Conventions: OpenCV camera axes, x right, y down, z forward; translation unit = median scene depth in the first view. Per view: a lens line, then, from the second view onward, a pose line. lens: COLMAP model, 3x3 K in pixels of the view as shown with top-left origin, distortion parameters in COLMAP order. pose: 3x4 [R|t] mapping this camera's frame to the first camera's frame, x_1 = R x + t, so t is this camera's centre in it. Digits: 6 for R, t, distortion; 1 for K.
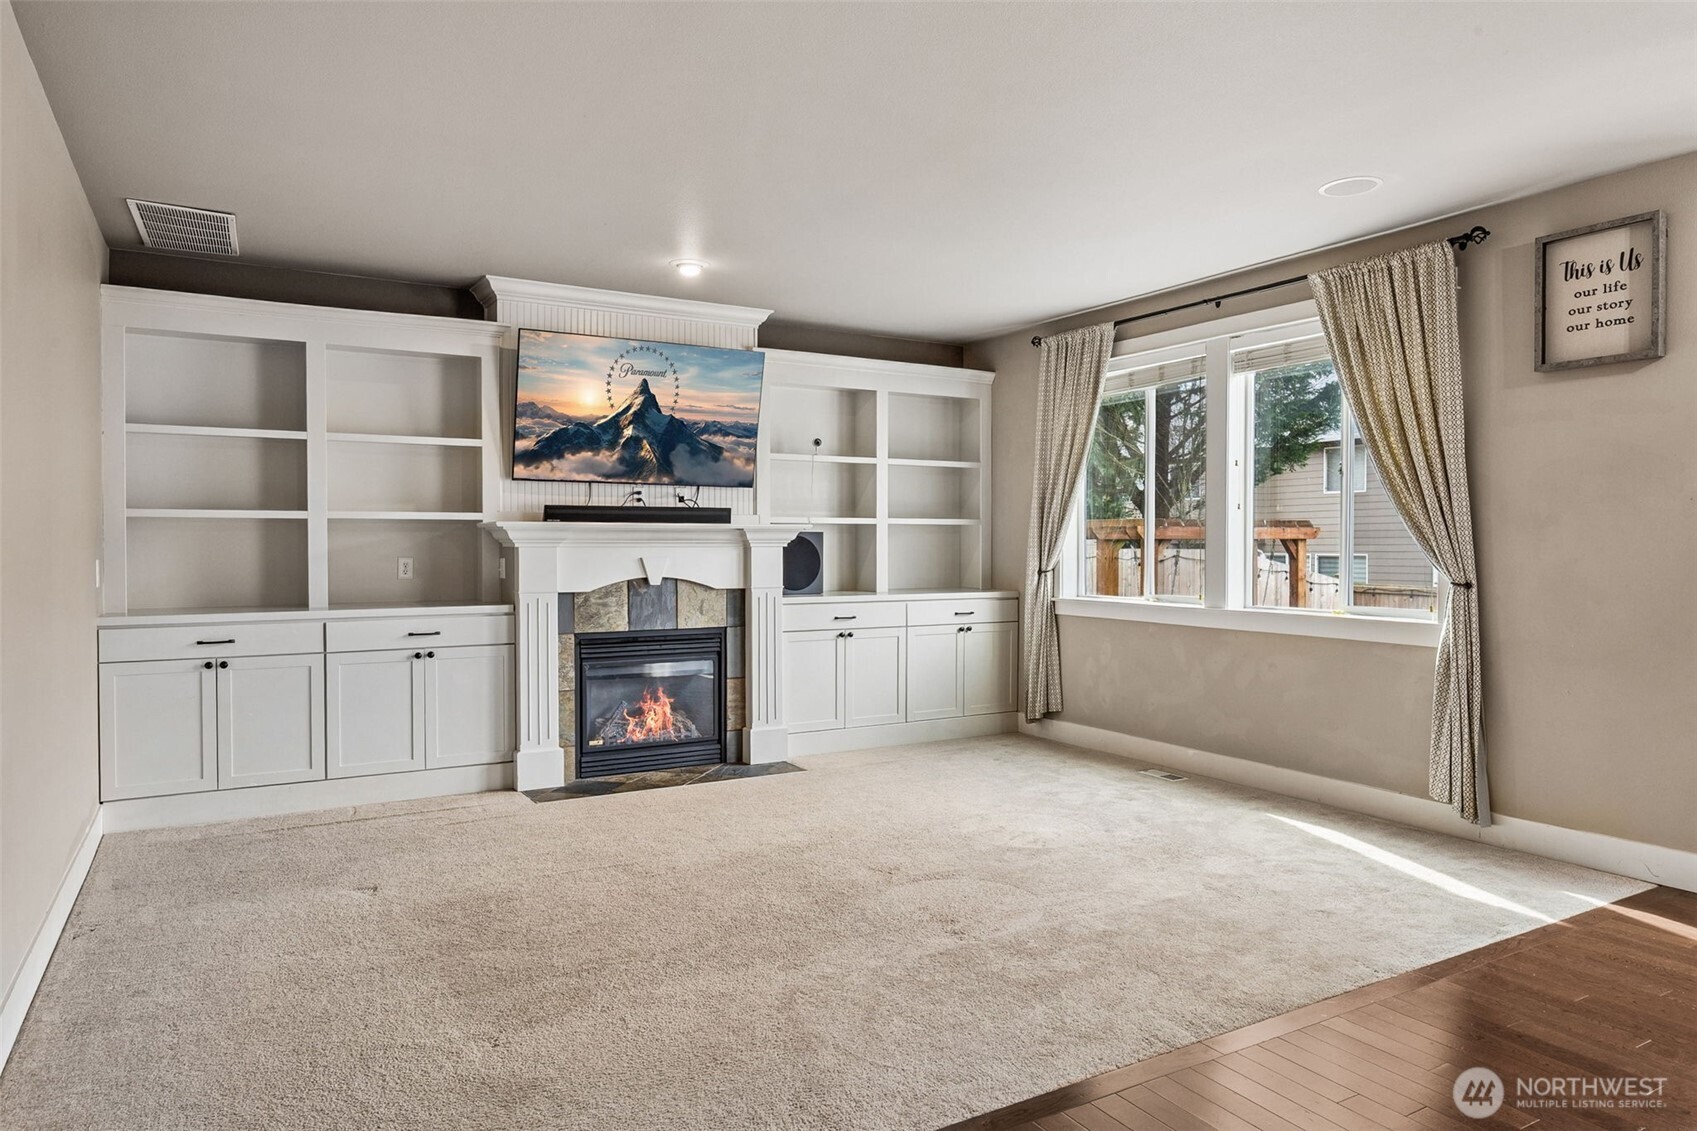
lens RADIAL K [[1103.6, 0, 858.1], [0, 1103.6, 551.2], [0, 0, 1]] dist [0.008366, 0.000652]
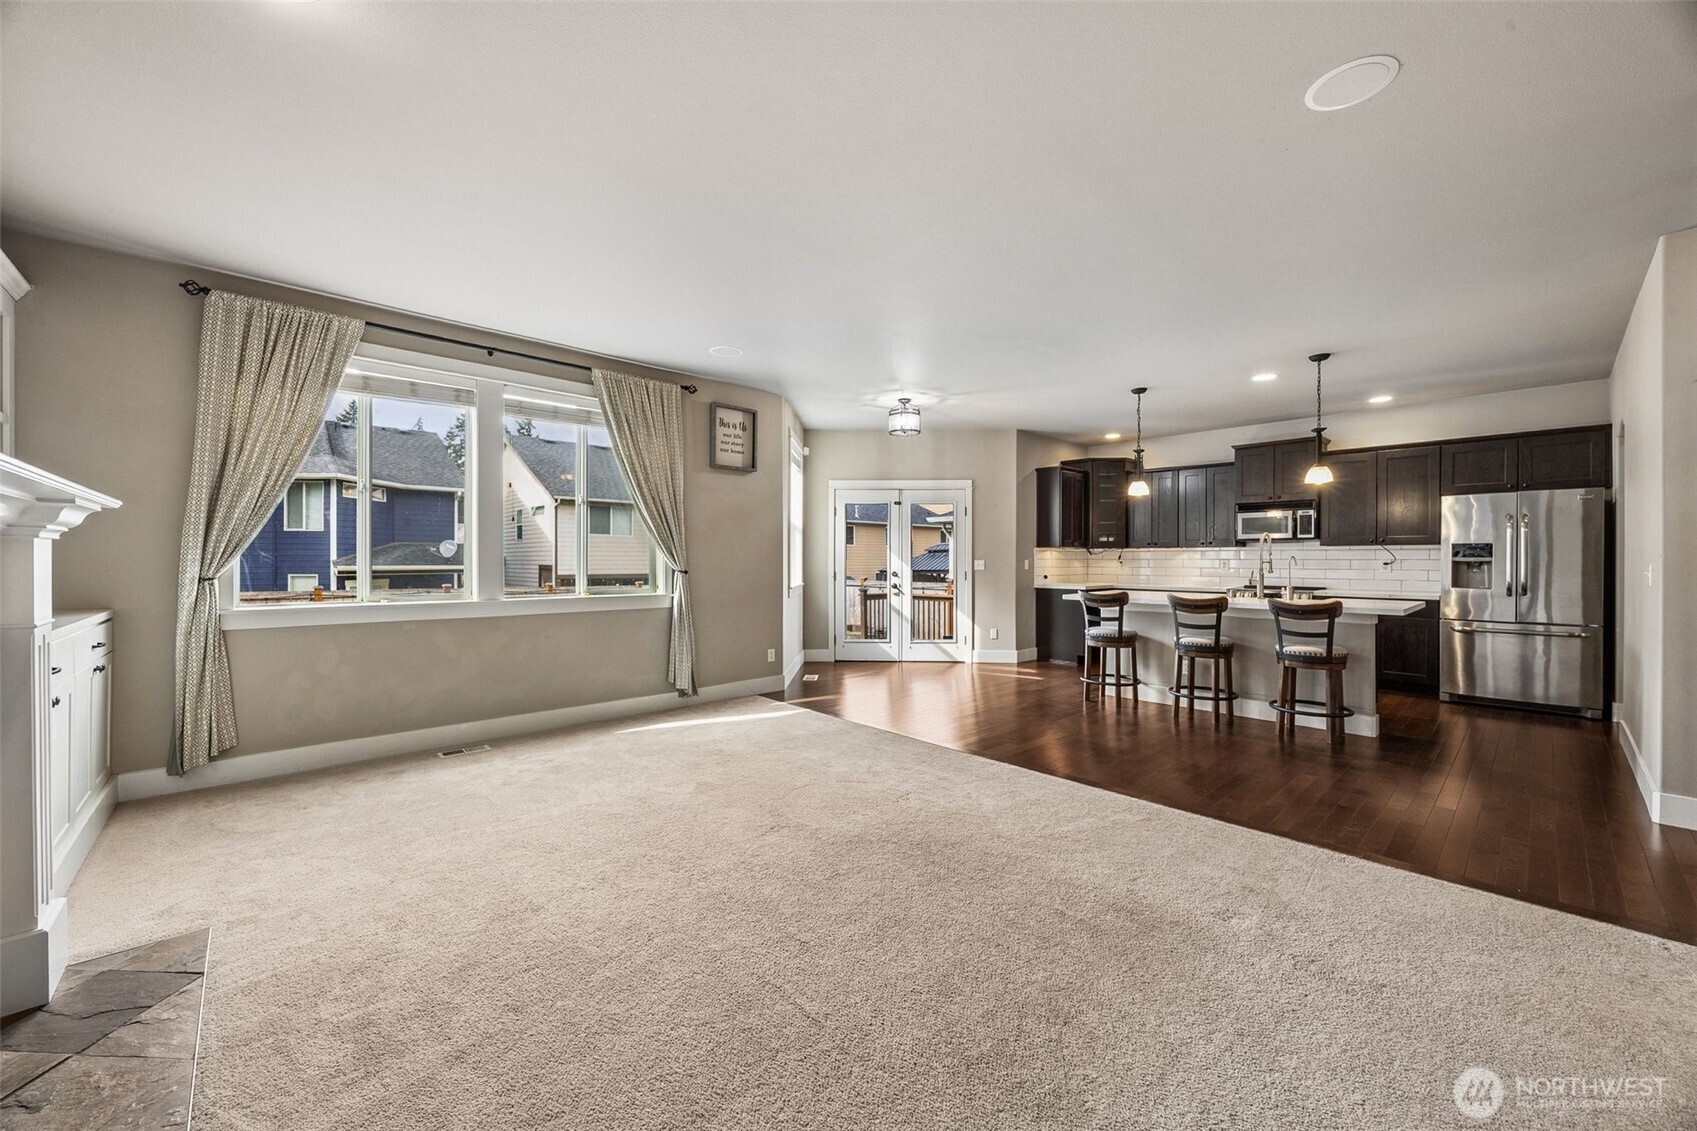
lens RADIAL K [[656.8, 0, 852.1], [0, 656.8, 558.7], [0, 0, 1]] dist [-0.003833, 0.000473]
pose [[-0.230396, -0.002068, 0.973095, -0.559709], [0.003327, 0.999990, 0.002913, 0.005109], [-0.973091, 0.003909, -0.230387, 0.909954]]
